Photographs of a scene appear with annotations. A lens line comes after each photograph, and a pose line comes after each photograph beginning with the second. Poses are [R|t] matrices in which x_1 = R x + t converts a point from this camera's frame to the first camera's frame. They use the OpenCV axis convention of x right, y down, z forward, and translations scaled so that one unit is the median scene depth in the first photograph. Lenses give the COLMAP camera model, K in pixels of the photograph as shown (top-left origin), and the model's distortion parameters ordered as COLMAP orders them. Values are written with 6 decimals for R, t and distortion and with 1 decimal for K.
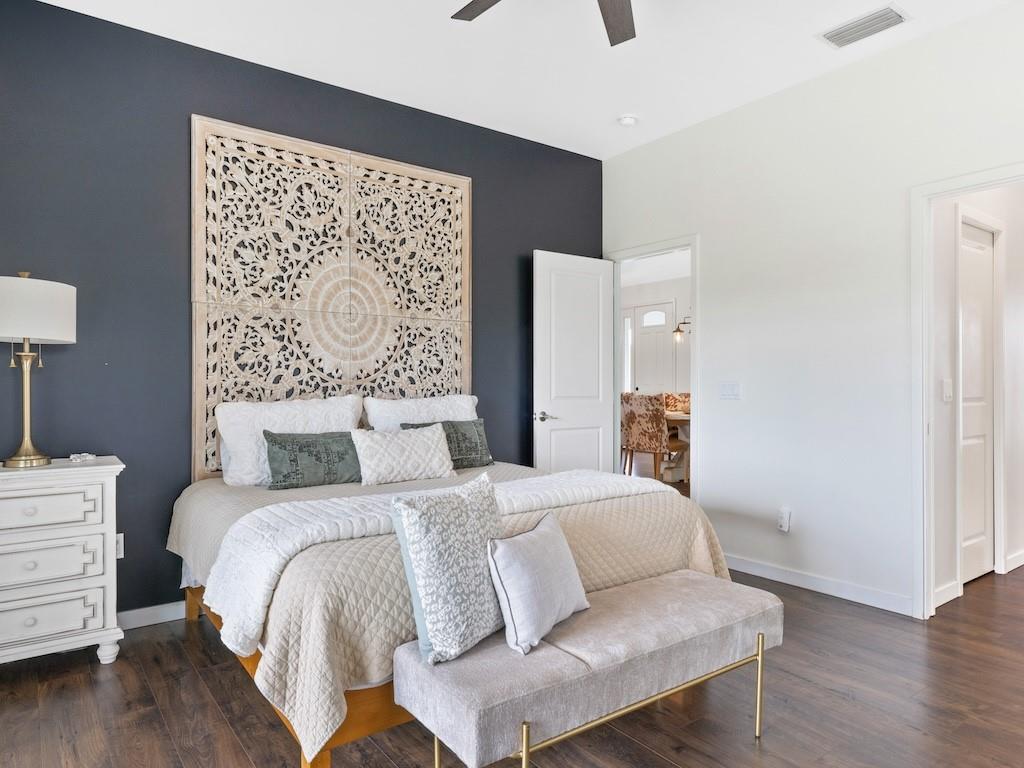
lens RADIAL K [[648.4, 0, 512.0], [0, 648.4, 384.0], [0, 0, 1]] dist [0.007122, 0.002082]
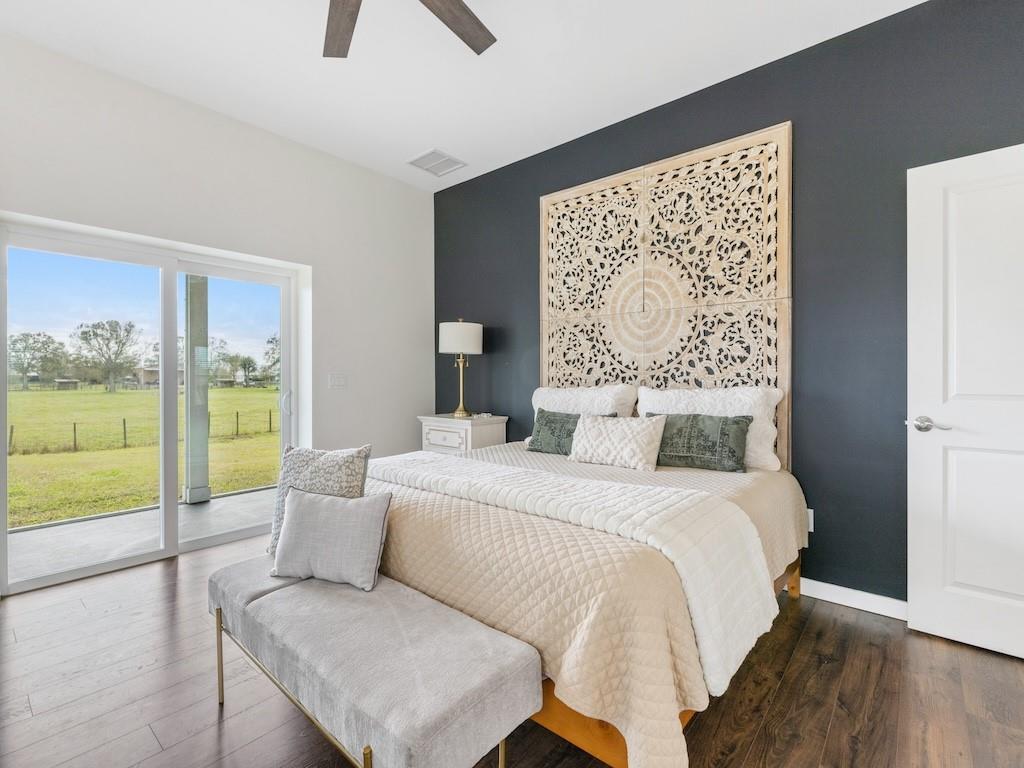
lens RADIAL K [[479.7, 0, 508.1], [0, 479.7, 380.2], [0, 0, 1]] dist [-0.011519, 0.000118]
pose [[0.207641, 0.006164, -0.978186, 0.503050], [0.000584, 0.999979, 0.006426, 0.004412], [0.978205, -0.001906, 0.207633, 0.592132]]
